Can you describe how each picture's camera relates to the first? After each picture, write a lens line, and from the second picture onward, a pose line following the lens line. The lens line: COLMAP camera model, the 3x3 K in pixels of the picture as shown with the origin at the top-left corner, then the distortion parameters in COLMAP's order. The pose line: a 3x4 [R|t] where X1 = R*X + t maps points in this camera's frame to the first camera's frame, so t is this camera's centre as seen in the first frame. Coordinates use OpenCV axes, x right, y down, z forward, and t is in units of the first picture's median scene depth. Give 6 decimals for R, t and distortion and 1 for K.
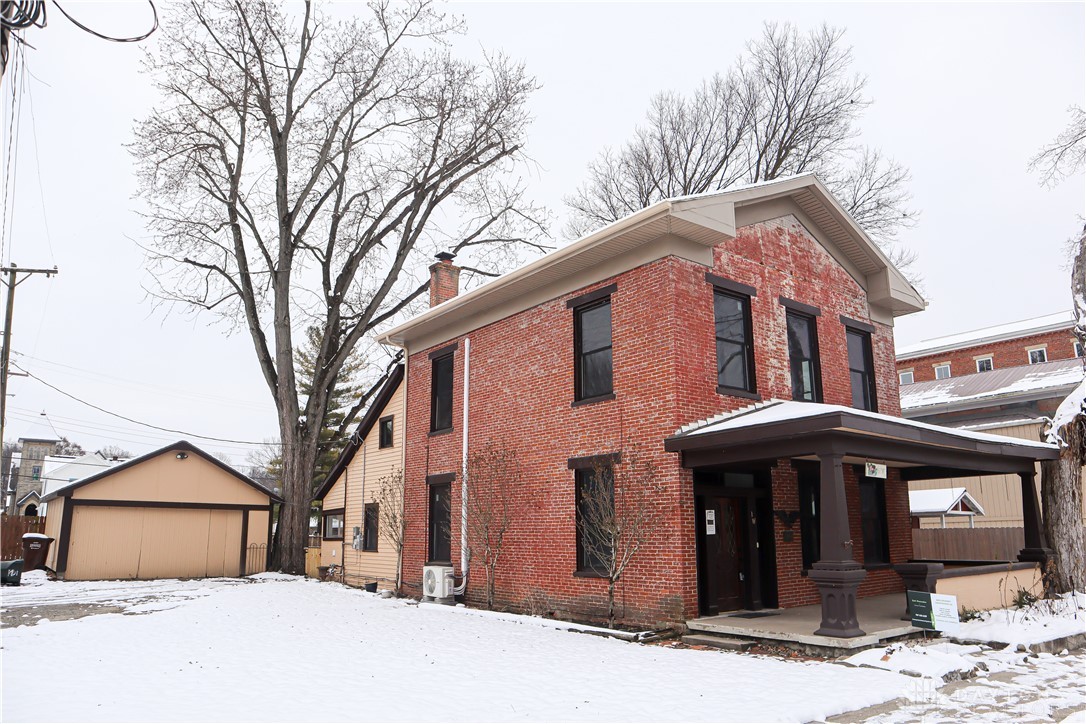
lens RADIAL K [[762.1, 0, 543.5], [0, 762.1, 366.5], [0, 0, 1]] dist [-0.051729, 0.003970]
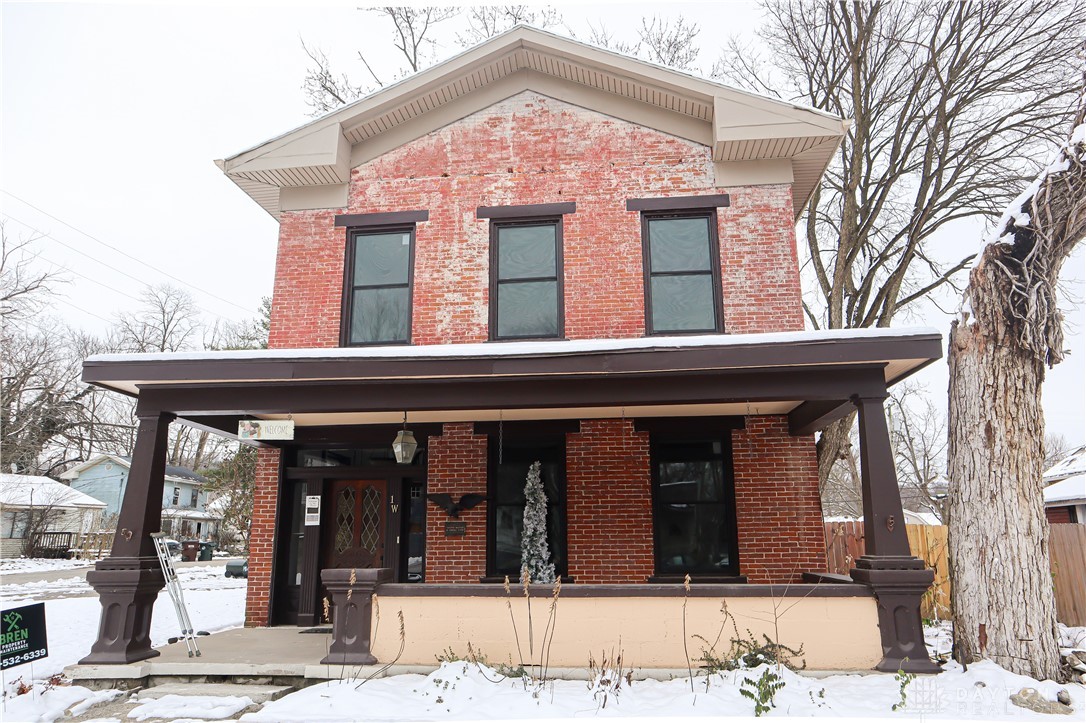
lens RADIAL K [[724.3, 0, 541.1], [0, 724.3, 361.0], [0, 0, 1]] dist [-0.006460, -0.000001]
pose [[0.707535, -0.170281, -0.685856, 0.825240], [0.150781, 0.984562, -0.088896, 0.130074], [0.690405, -0.040517, 0.722287, 0.520729]]
